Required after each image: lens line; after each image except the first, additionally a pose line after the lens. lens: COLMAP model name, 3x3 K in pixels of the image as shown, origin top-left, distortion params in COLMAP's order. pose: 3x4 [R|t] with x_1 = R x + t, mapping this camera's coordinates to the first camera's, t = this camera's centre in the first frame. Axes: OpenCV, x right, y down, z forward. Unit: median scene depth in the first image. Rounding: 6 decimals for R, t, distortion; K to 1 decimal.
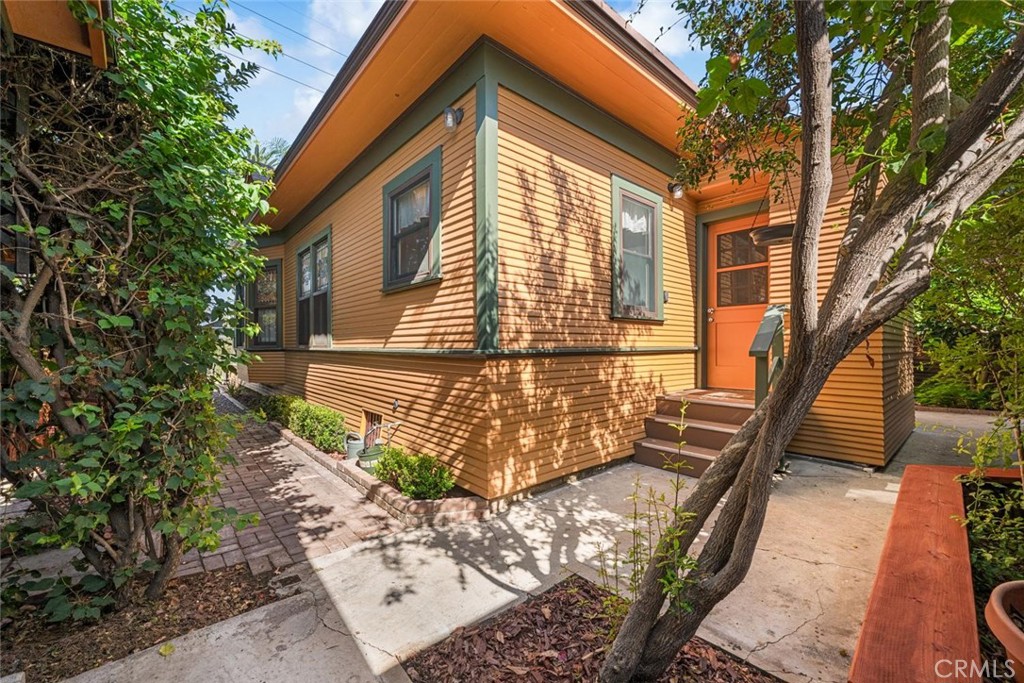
lens RADIAL K [[414.1, 0, 516.9], [0, 414.1, 345.5], [0, 0, 1]] dist [0.001270, -0.000055]
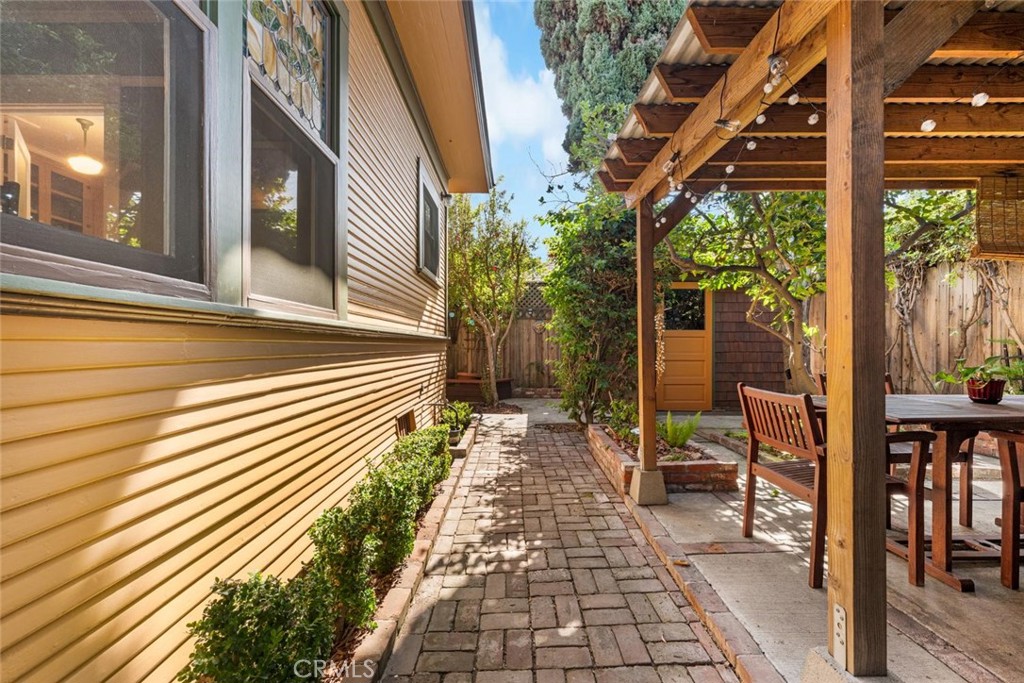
lens RADIAL K [[414.1, 0, 513.0], [0, 414.1, 344.6], [0, 0, 1]] dist [0.001270, -0.000055]
pose [[-0.758804, 0.005080, 0.651299, -1.517263], [0.003688, 0.999987, -0.003503, 0.053766], [-0.651309, -0.000256, -0.758813, 2.191611]]
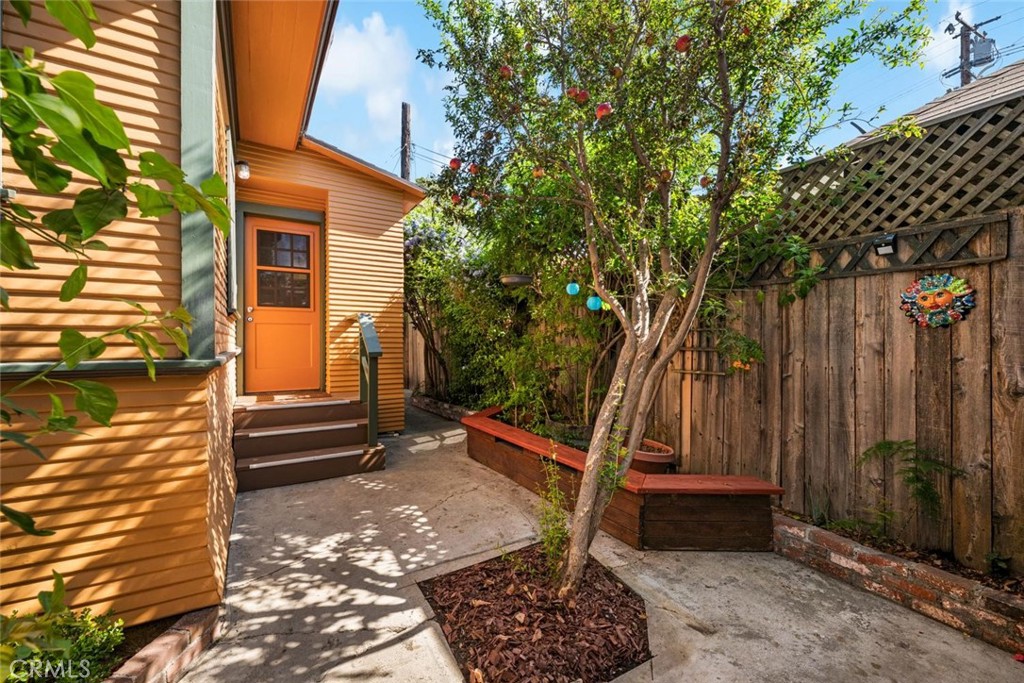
lens RADIAL K [[414.1, 0, 518.0], [0, 414.1, 344.2], [0, 0, 1]] dist [0.001270, -0.000055]
pose [[0.168331, -0.002931, 0.985726, -0.580868], [0.006341, 0.999978, 0.001890, -0.009300], [-0.985710, 0.005932, 0.168346, 0.445478]]
